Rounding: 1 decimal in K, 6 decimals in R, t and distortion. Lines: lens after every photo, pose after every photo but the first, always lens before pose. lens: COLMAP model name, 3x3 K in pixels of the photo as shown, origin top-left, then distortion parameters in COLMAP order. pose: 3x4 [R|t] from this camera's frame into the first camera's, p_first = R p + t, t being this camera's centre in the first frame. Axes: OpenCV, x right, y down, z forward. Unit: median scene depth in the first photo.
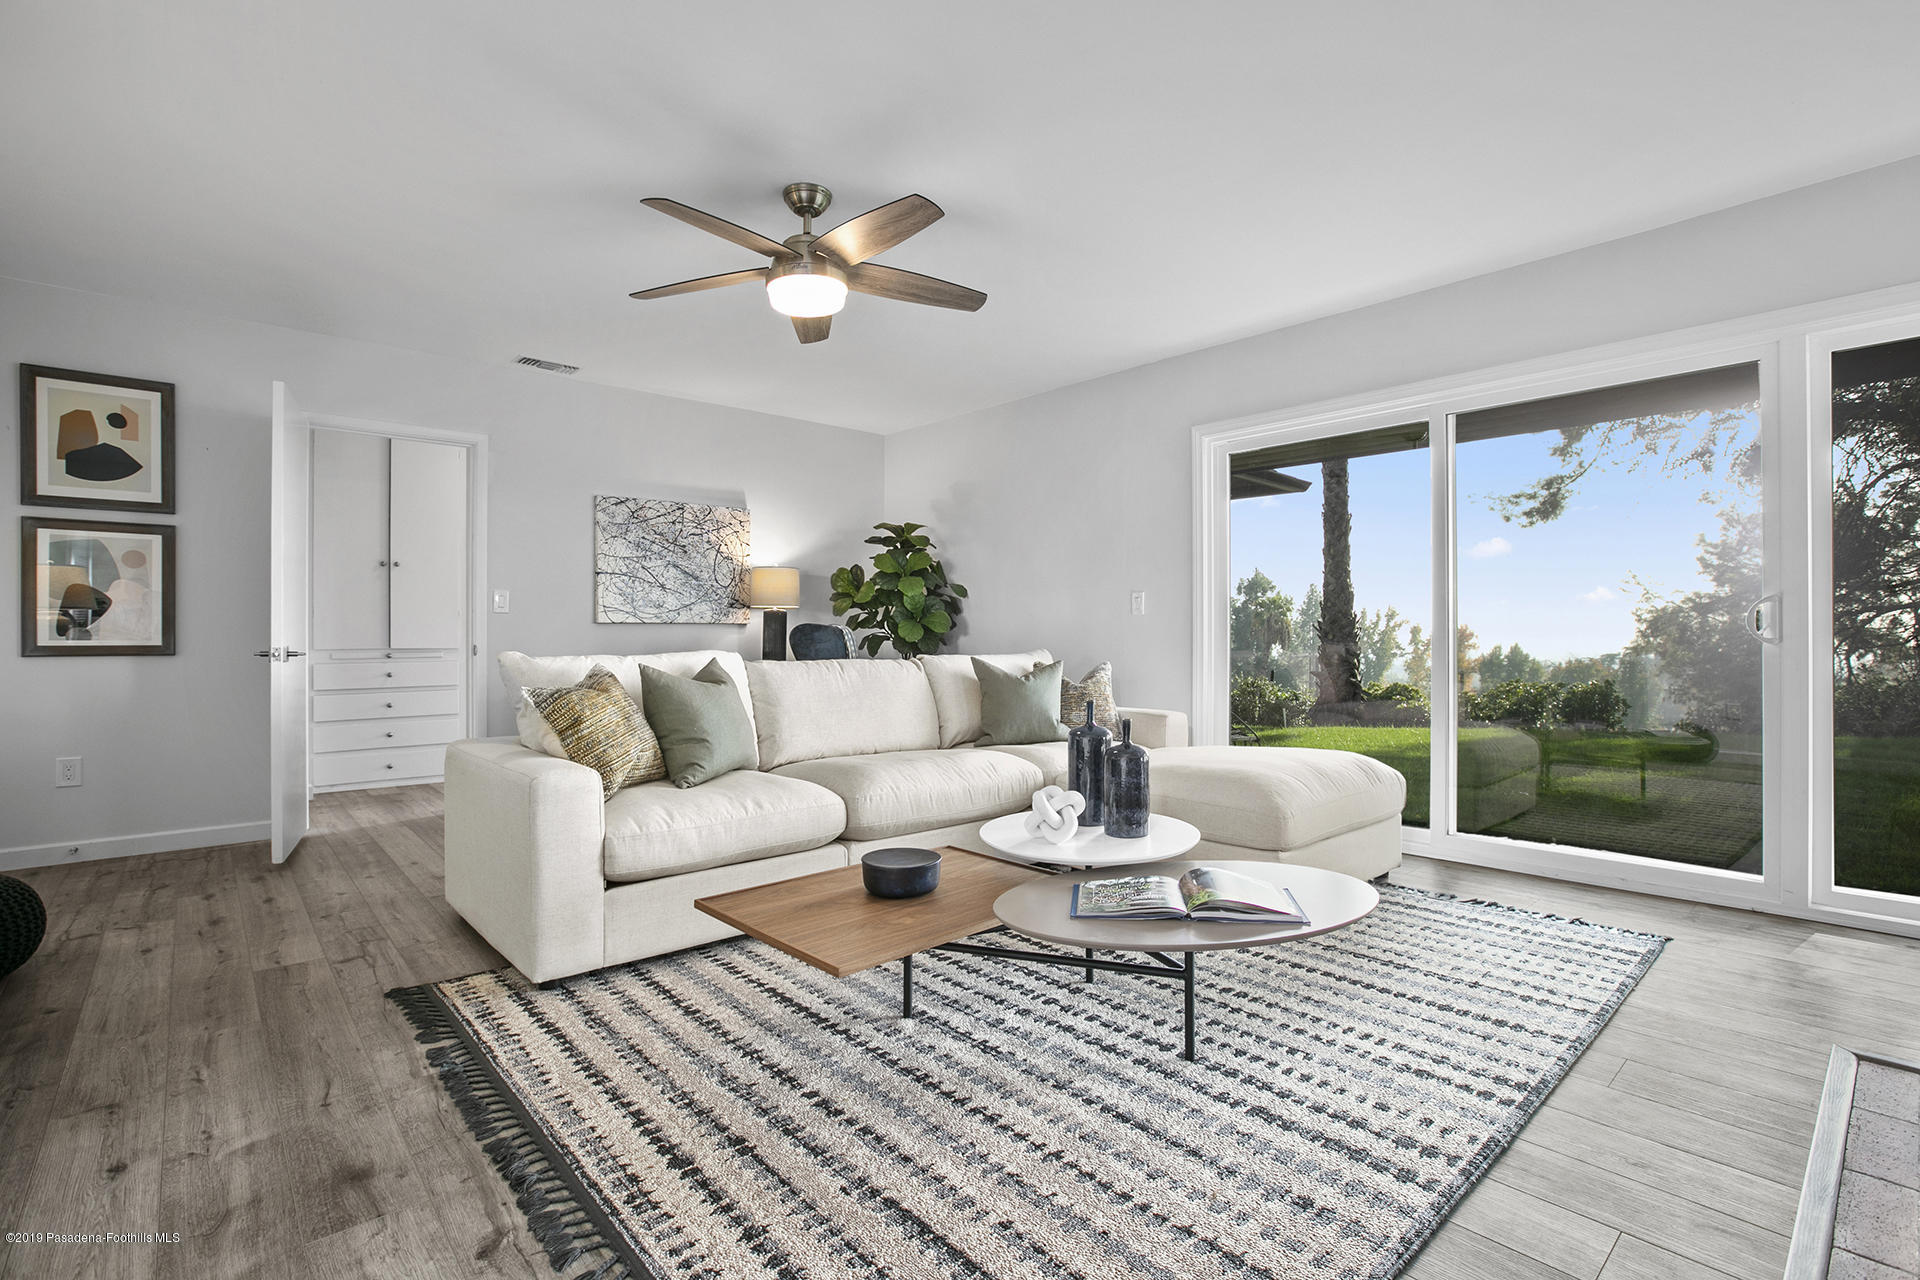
lens RADIAL K [[875.9, 0, 959.9], [0, 875.9, 642.8], [0, 0, 1]] dist [-0.022054, -0.000068]
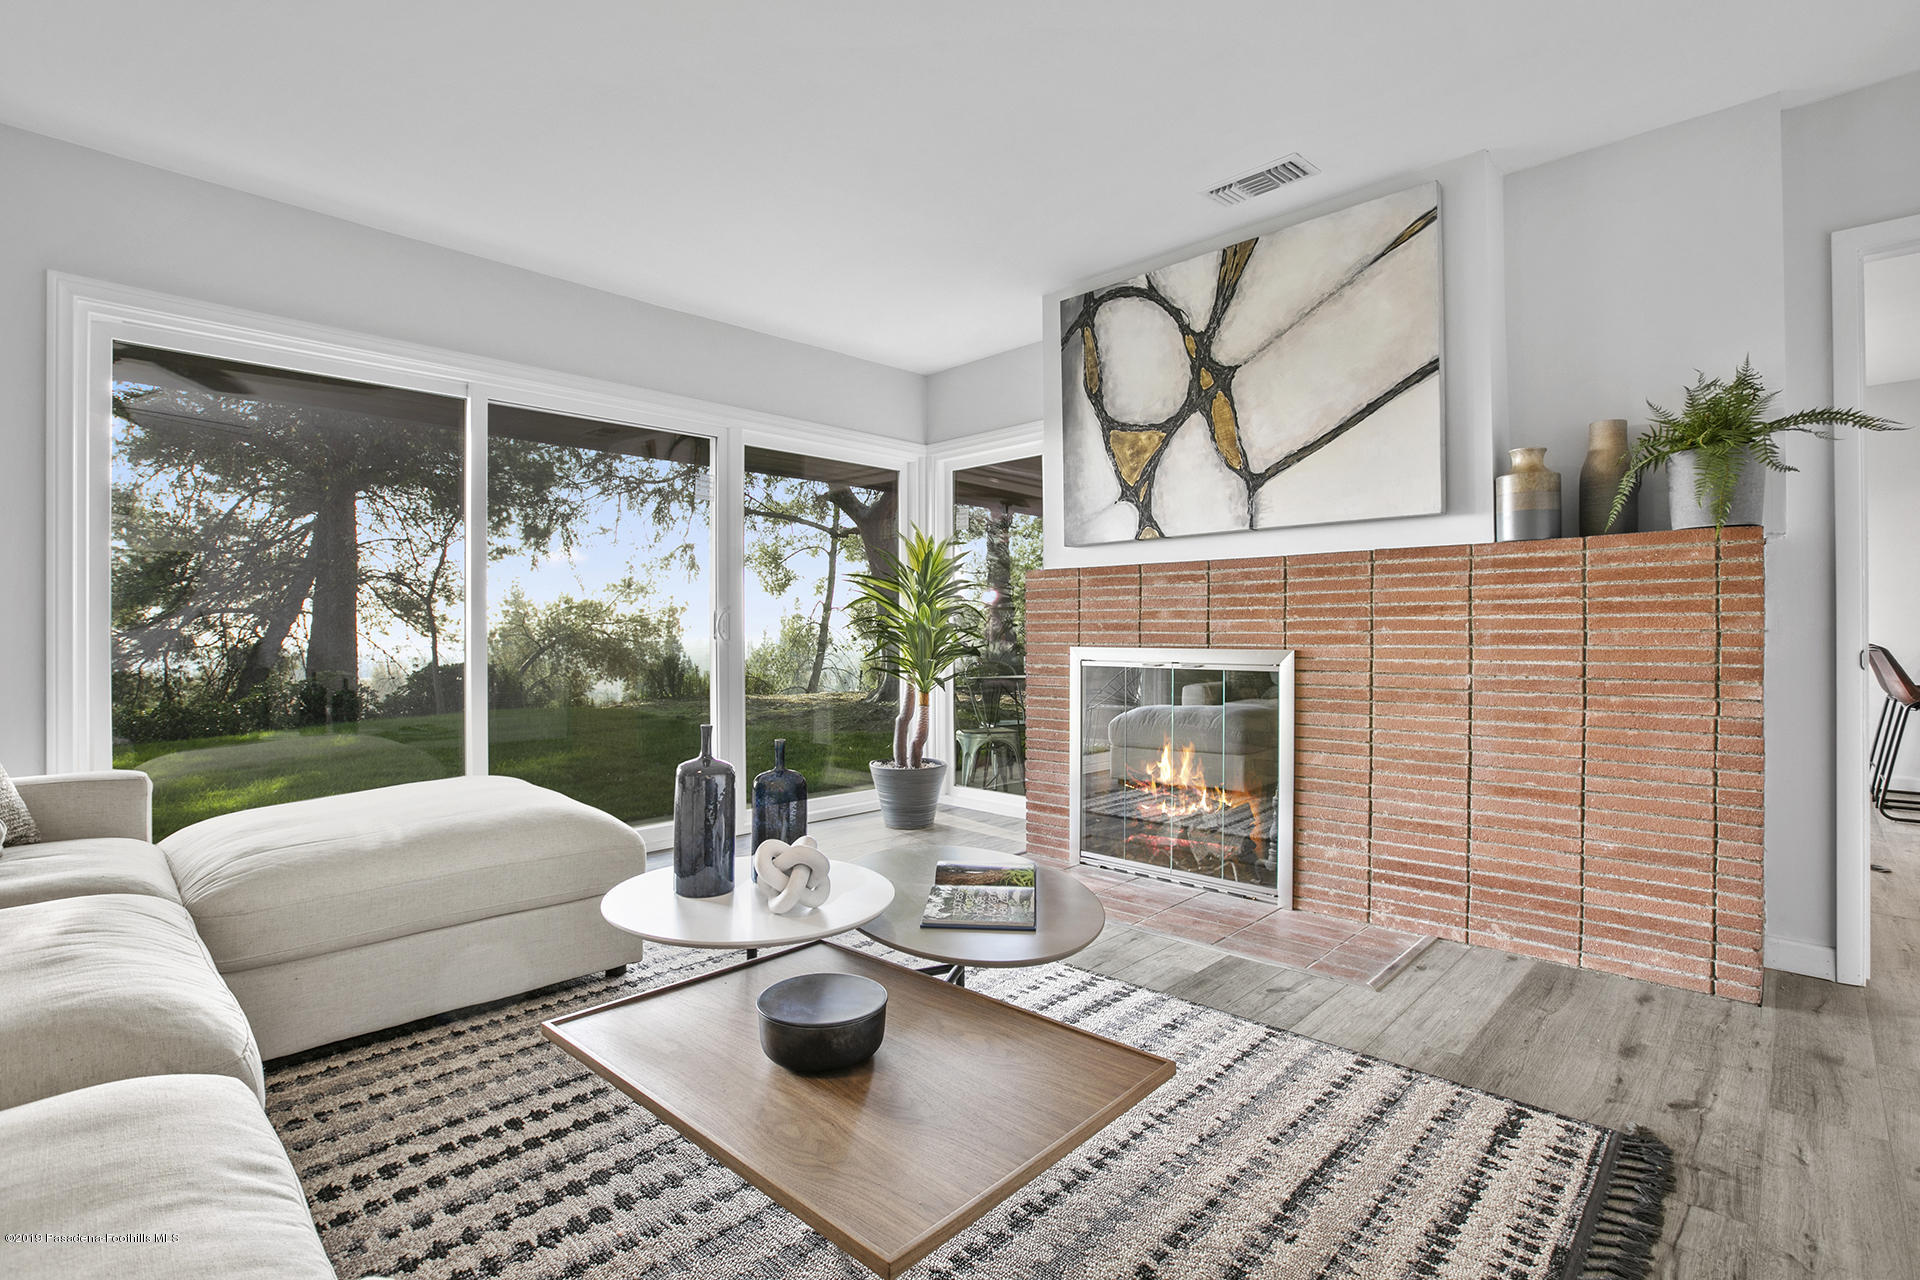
lens RADIAL K [[875.9, 0, 959.5], [0, 875.9, 643.5], [0, 0, 1]] dist [-0.022054, -0.000068]
pose [[-0.076716, 0.005248, 0.997039, -0.932009], [0.000432, 0.999986, -0.005230, -0.001466], [-0.997053, 0.000029, -0.076717, 1.288798]]
